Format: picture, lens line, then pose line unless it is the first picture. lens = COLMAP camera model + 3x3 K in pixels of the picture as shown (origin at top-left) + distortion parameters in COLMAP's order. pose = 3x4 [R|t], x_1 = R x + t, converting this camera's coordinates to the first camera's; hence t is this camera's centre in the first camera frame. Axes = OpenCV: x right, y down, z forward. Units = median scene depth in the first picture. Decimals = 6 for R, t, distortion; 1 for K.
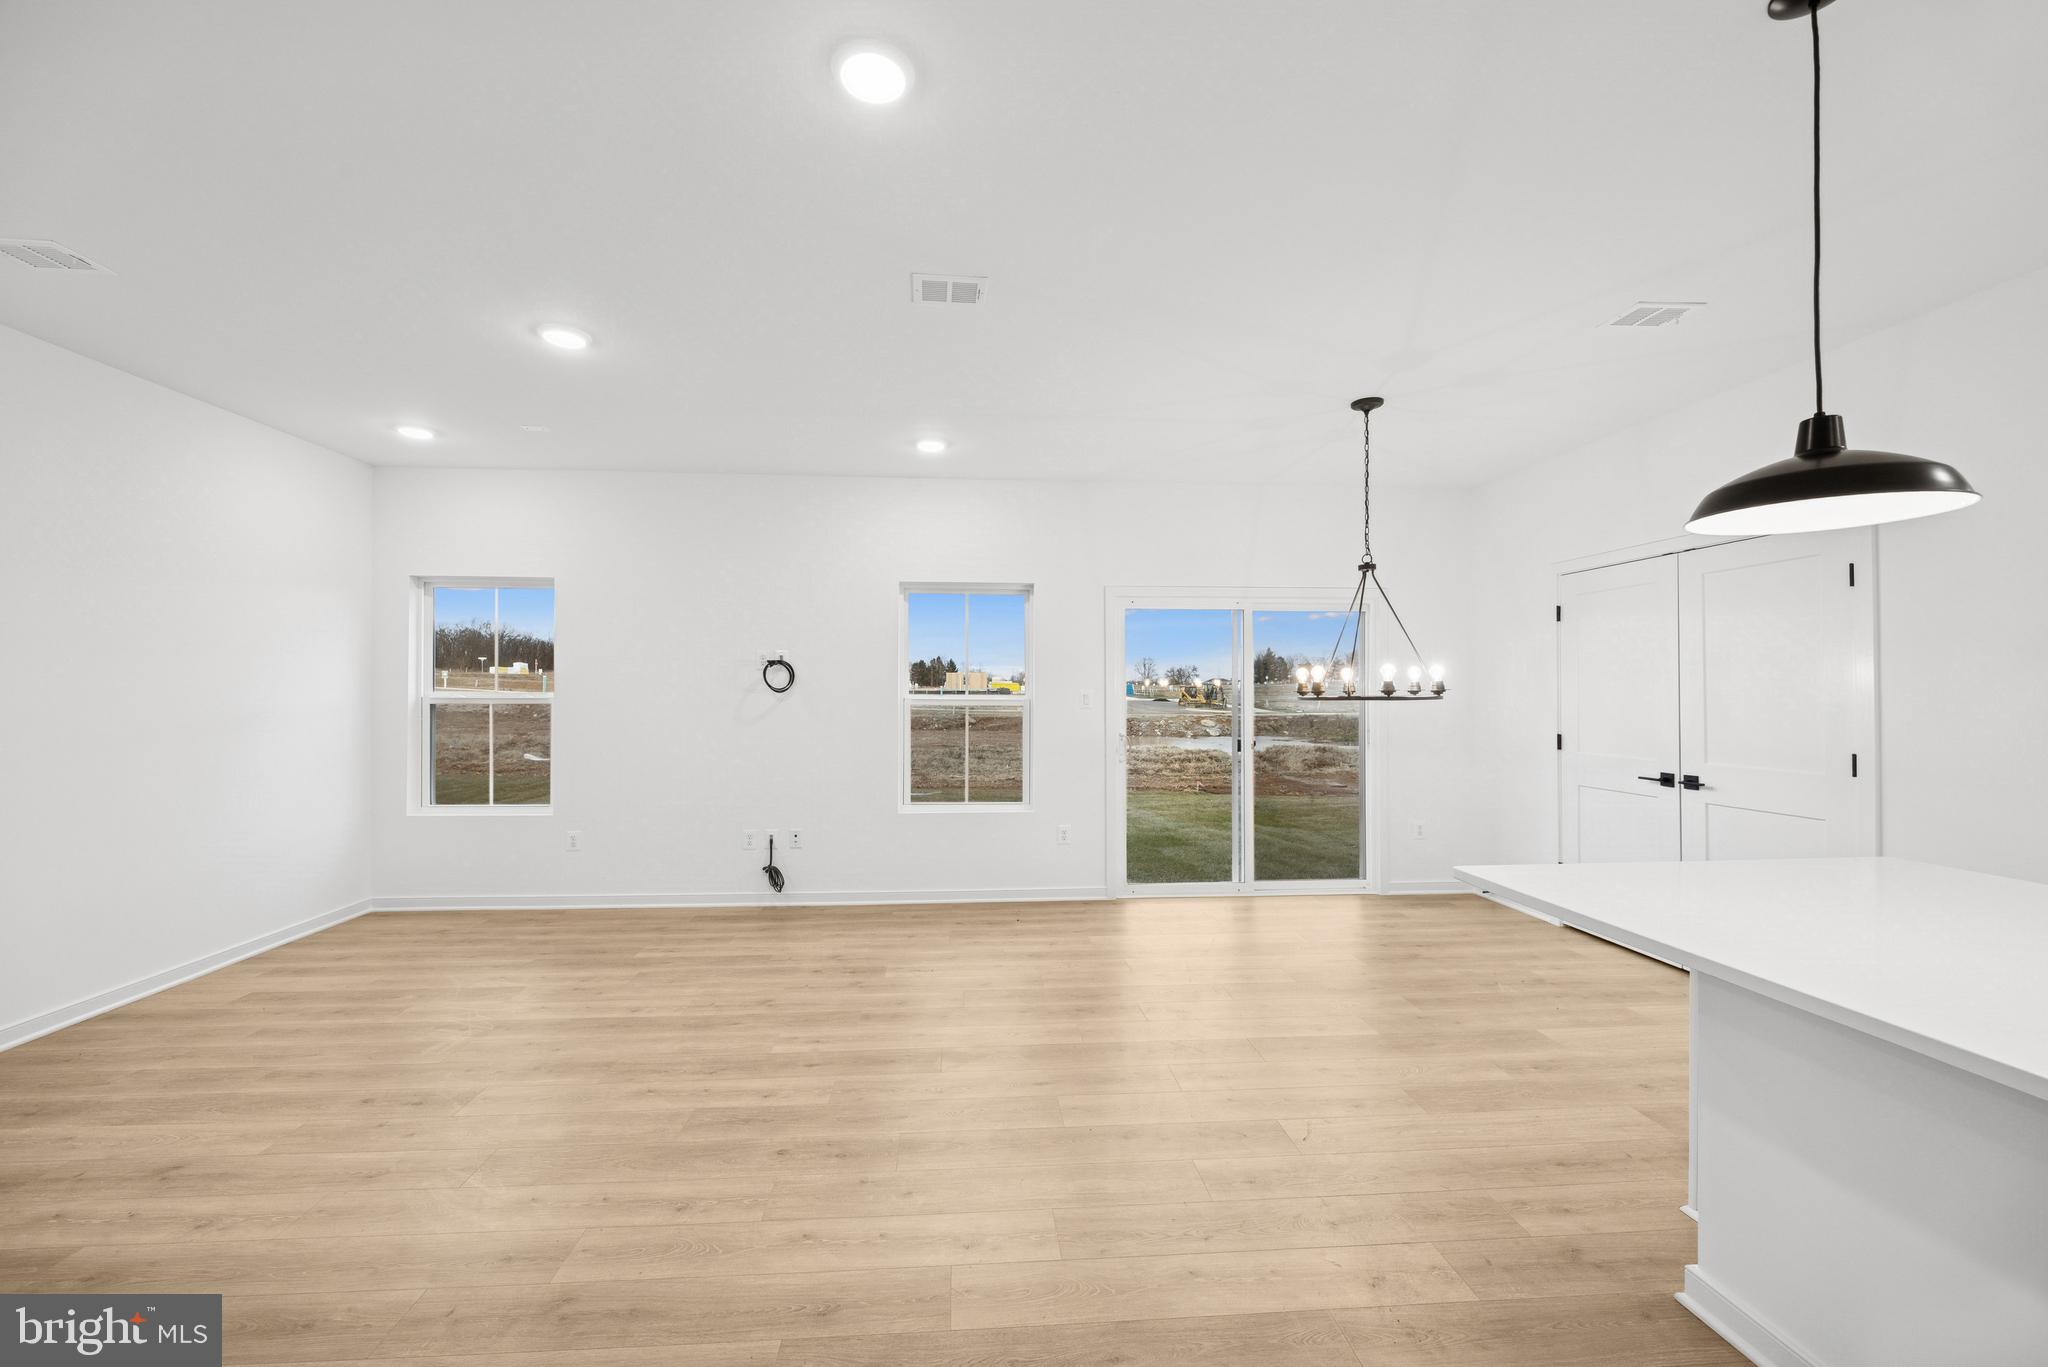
lens RADIAL K [[802.0, 0, 995.2], [0, 802.0, 684.2], [0, 0, 1]] dist [-0.005638, 0.000756]
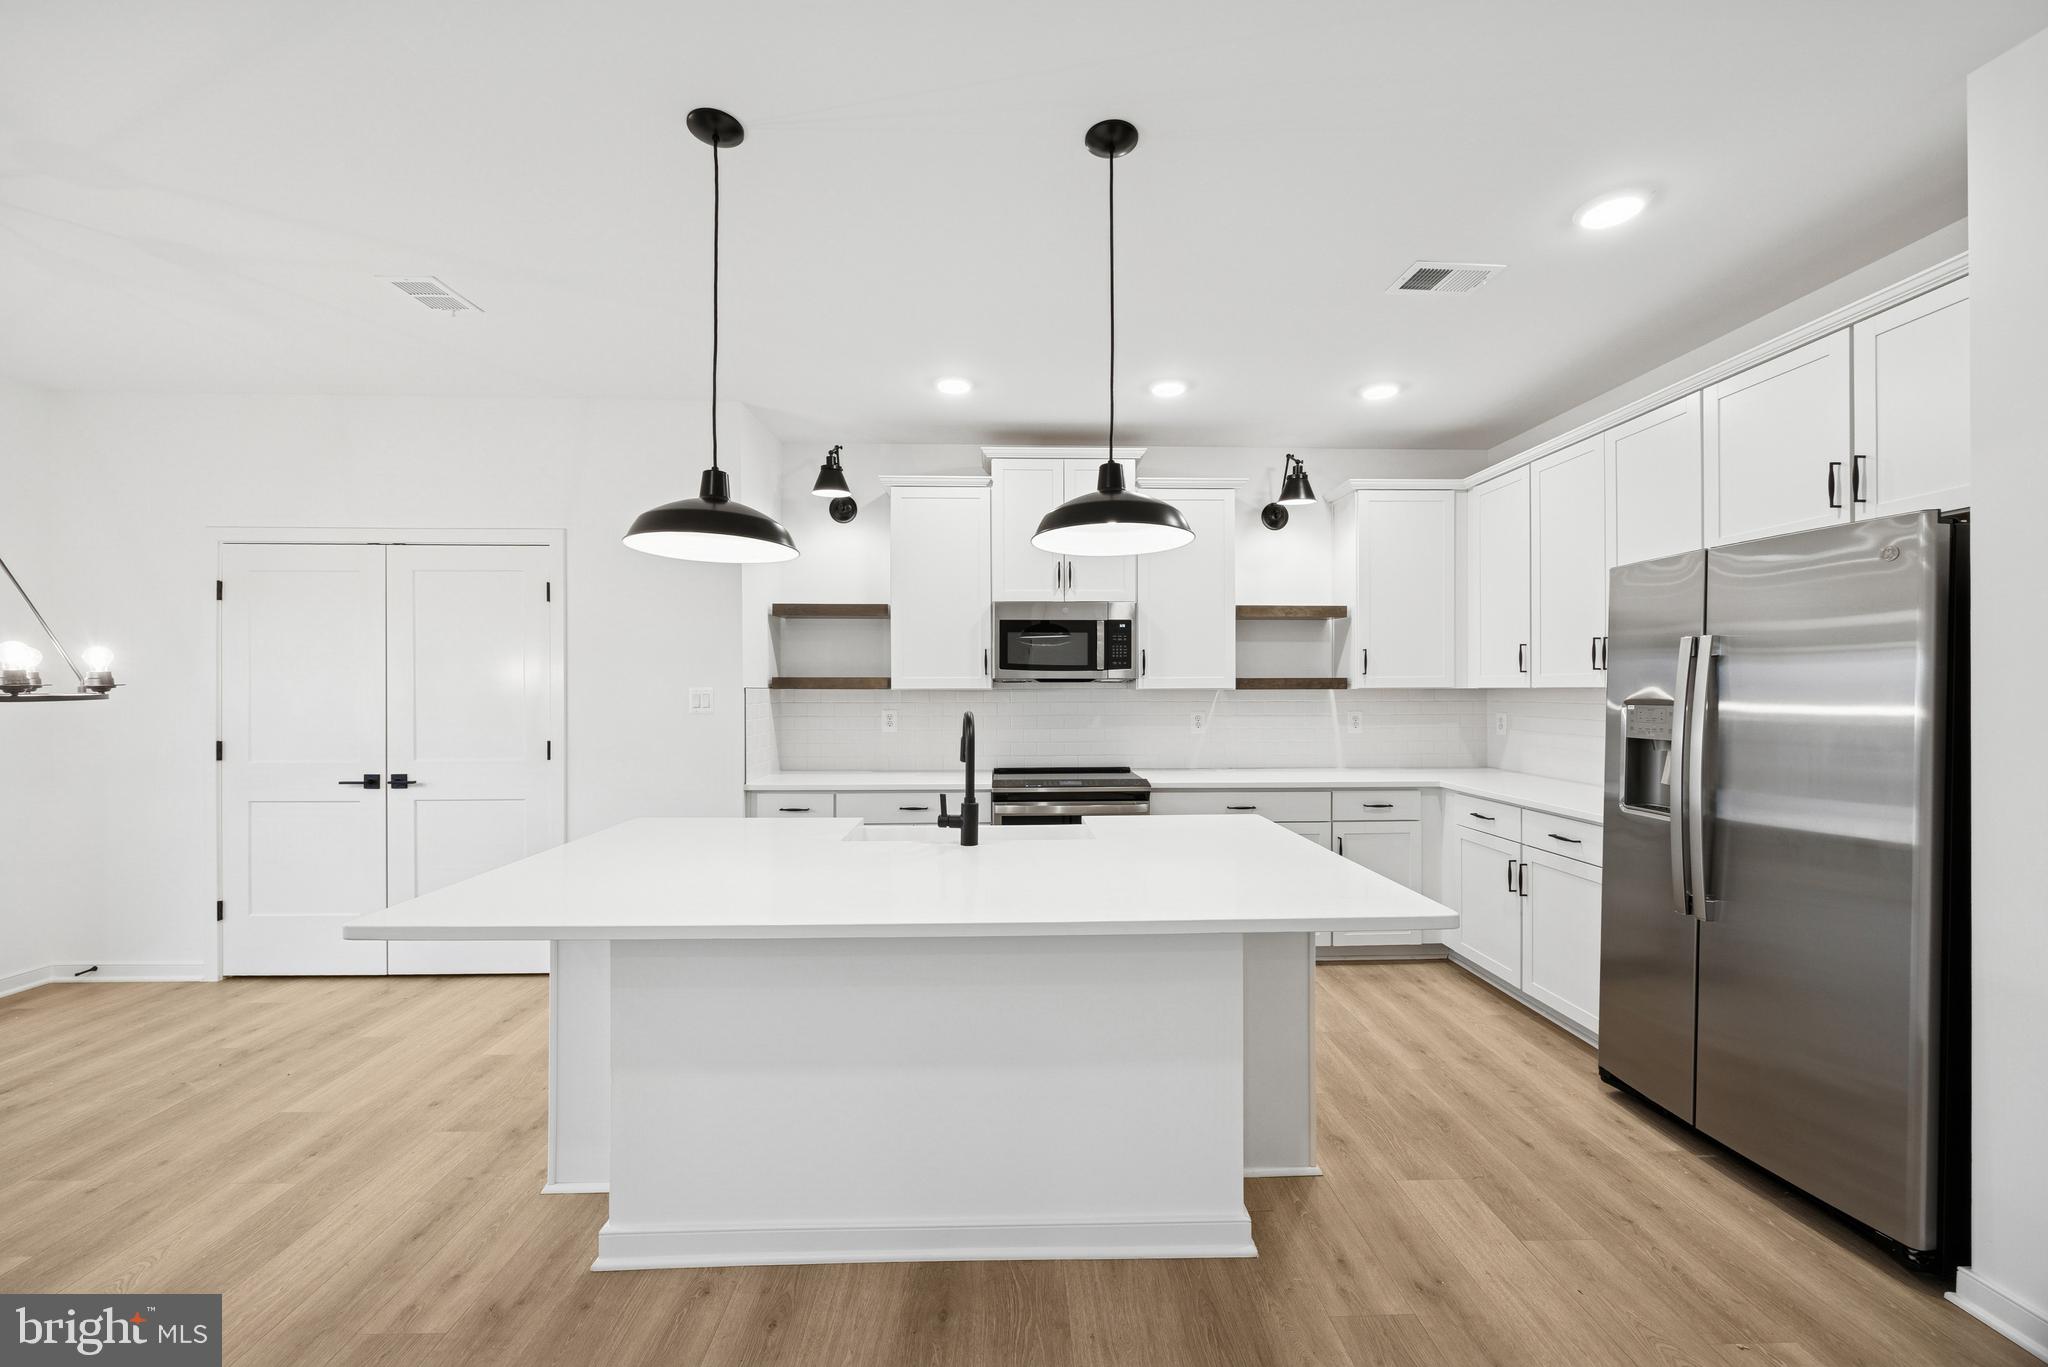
lens RADIAL K [[802.0, 0, 1028.0], [0, 802.0, 679.2], [0, 0, 1]] dist [-0.005638, 0.000756]
pose [[0.017100, 0.012127, 0.999780, -0.079304], [-0.010236, 0.999876, -0.011953, 0.001860], [-0.999801, -0.010029, 0.017222, 0.175838]]
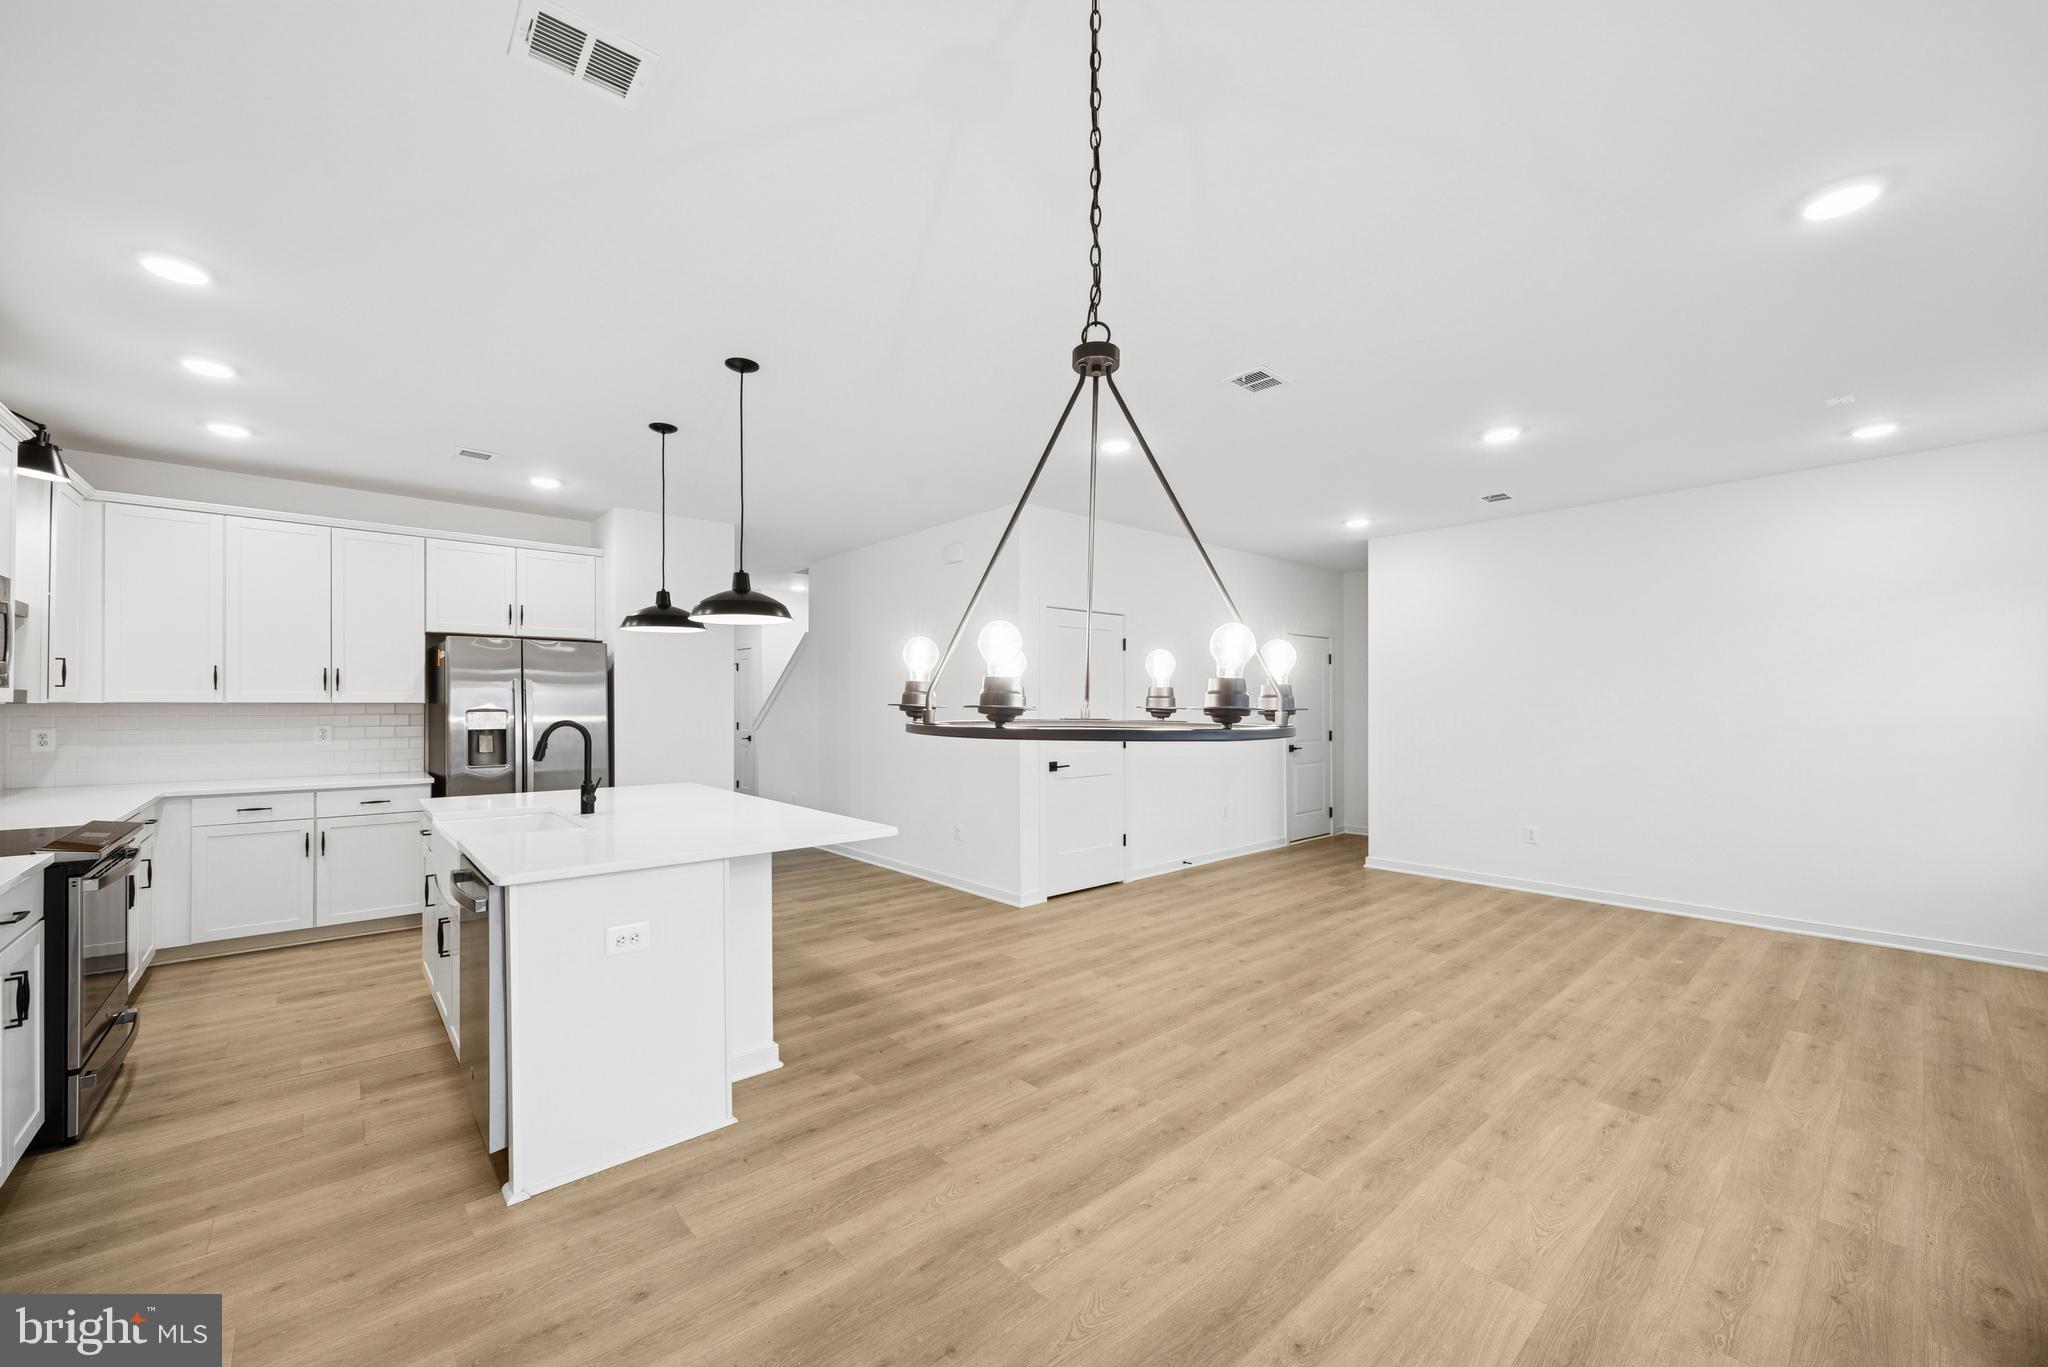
lens RADIAL K [[802.0, 0, 1029.2], [0, 802.0, 699.9], [0, 0, 1]] dist [-0.005638, 0.000756]
pose [[-0.777675, -0.002883, -0.628660, 0.610983], [0.006218, 0.999905, -0.012277, 0.011044], [0.628636, -0.013457, -0.777583, 1.074100]]
